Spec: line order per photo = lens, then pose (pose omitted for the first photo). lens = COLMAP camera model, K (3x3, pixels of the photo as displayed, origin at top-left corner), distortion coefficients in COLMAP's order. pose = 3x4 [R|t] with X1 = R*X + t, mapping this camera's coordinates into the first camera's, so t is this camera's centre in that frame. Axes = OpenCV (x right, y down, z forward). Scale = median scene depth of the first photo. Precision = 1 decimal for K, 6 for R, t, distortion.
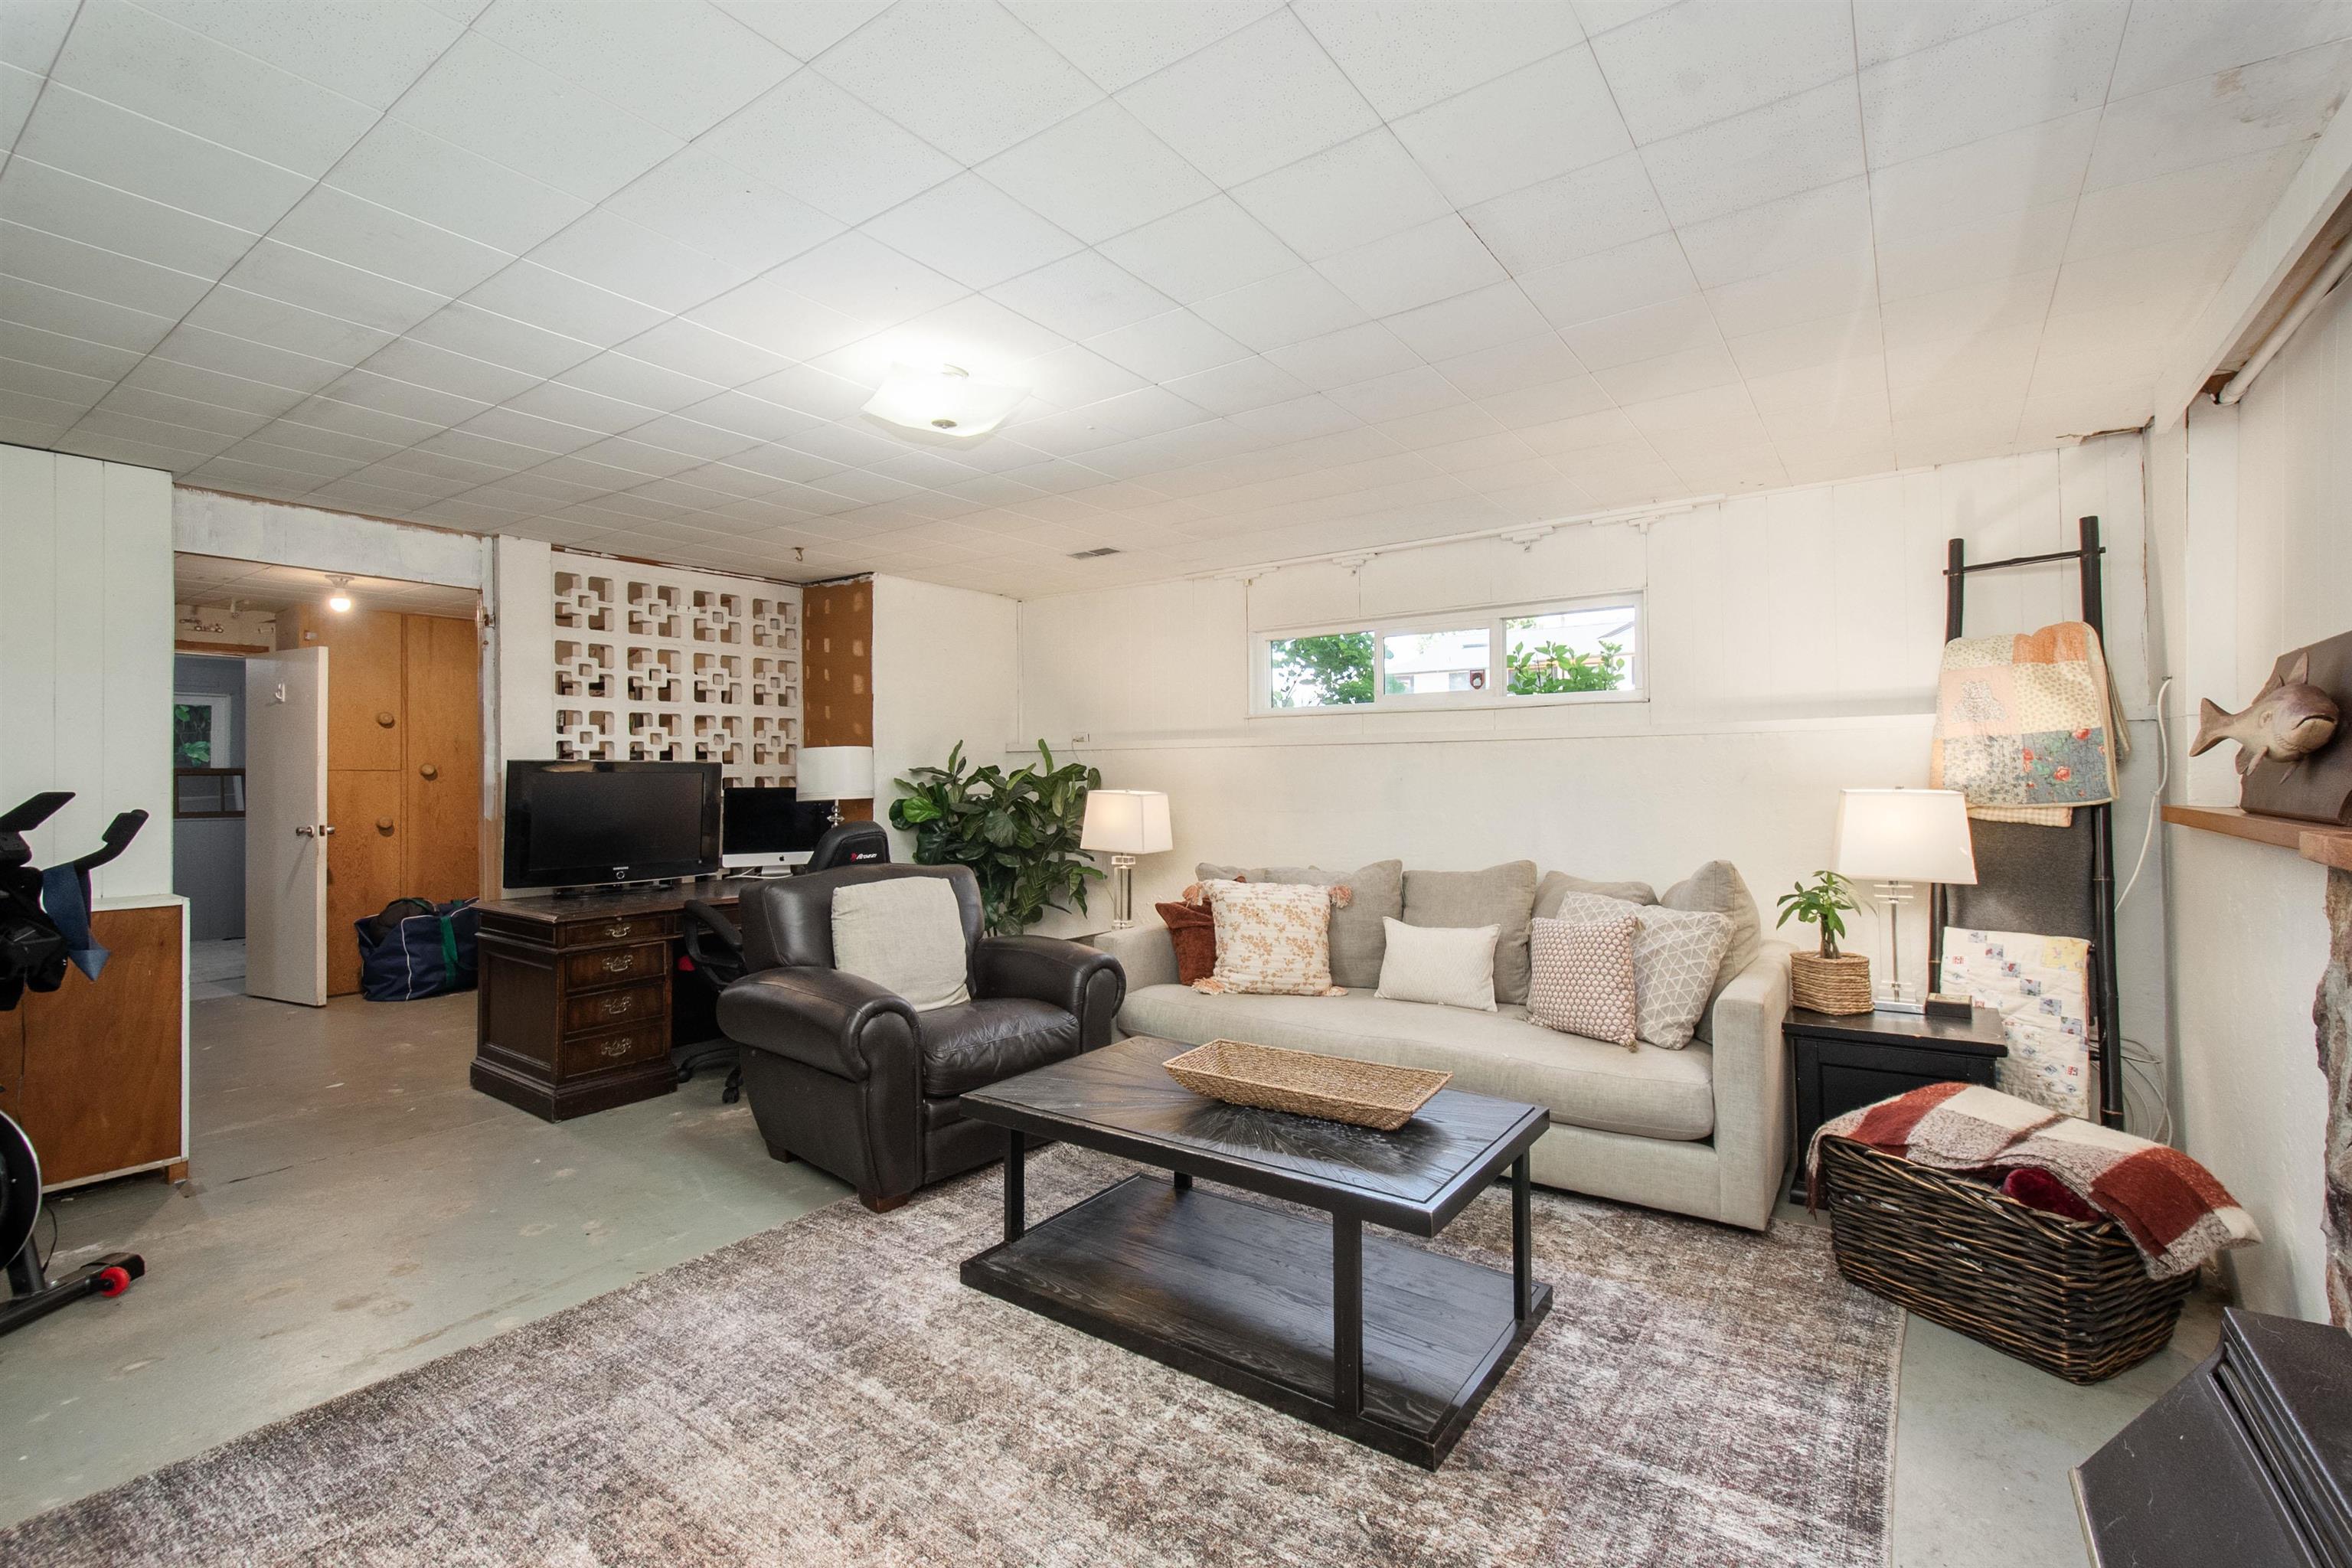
lens RADIAL K [[1022.9, 0, 1196.4], [0, 1022.9, 770.0], [0, 0, 1]] dist [-0.000040, -0.000089]
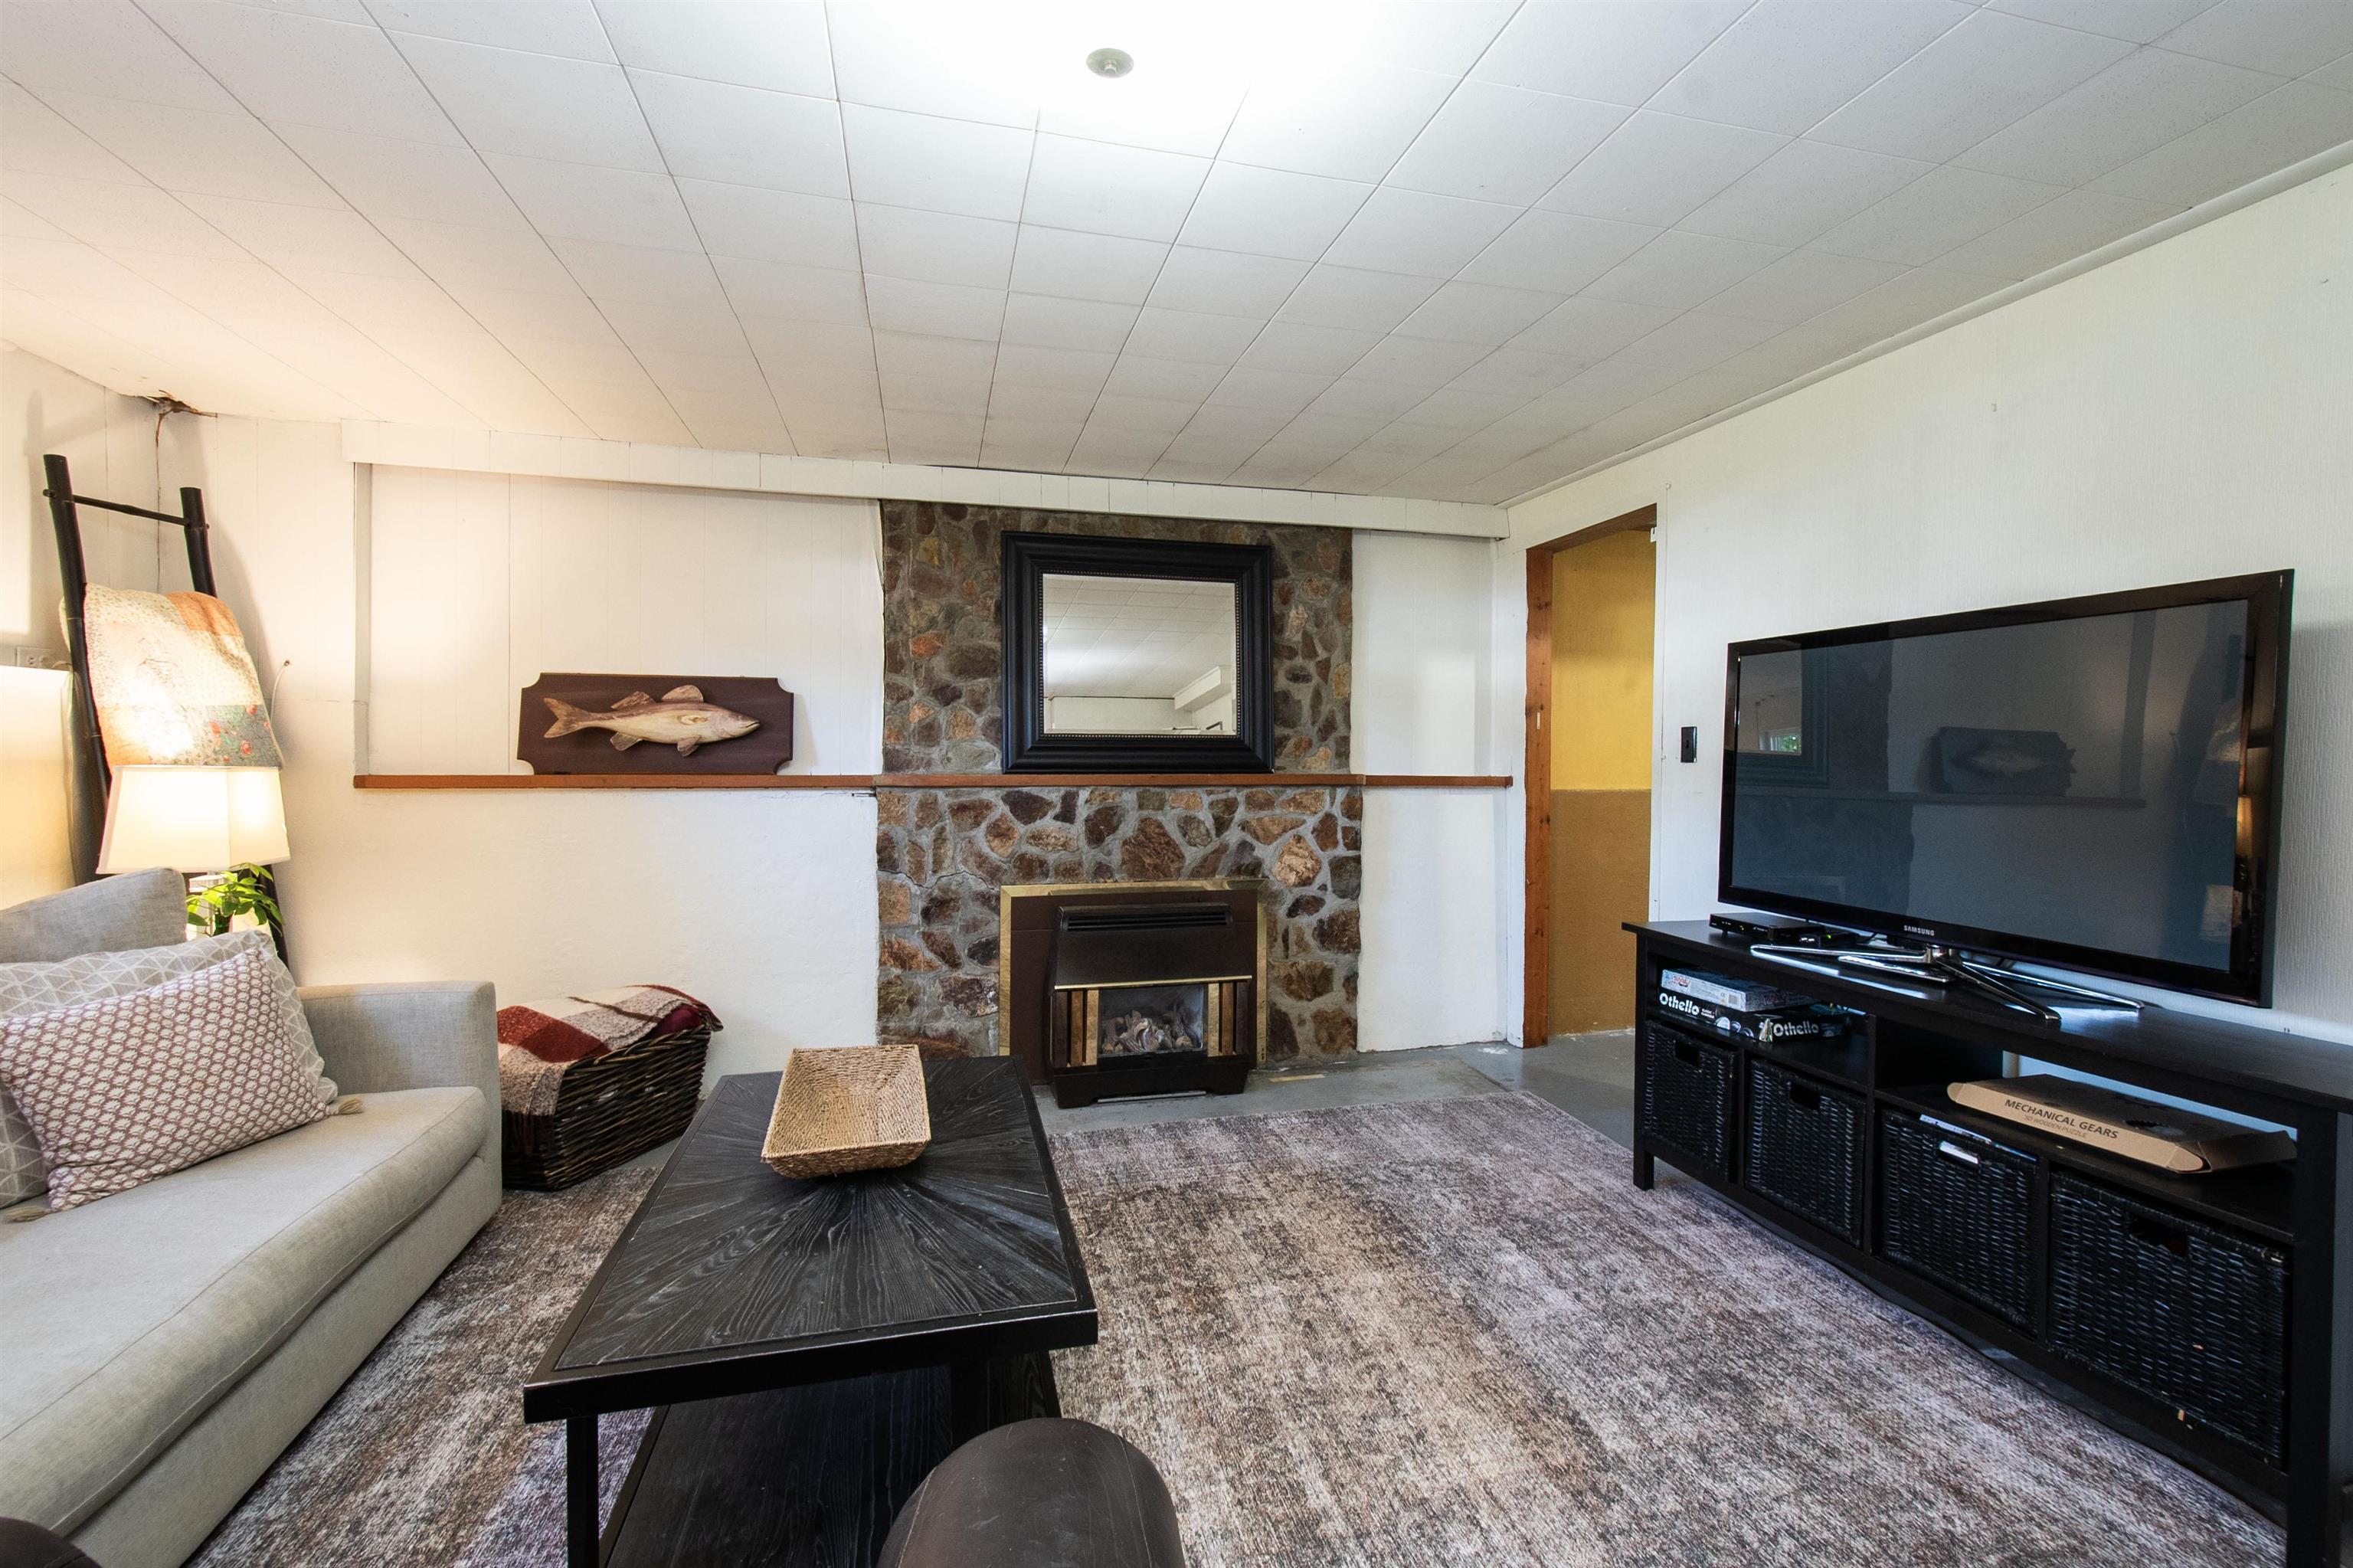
lens RADIAL K [[1023.3, 0, 1190.3], [0, 1023.3, 784.0], [0, 0, 1]] dist [-0.000040, -0.000089]
pose [[-0.758067, -0.018585, 0.651912, -0.836486], [-0.004964, 0.999729, 0.022728, 0.018755], [-0.652158, 0.013993, -0.757954, 1.839415]]
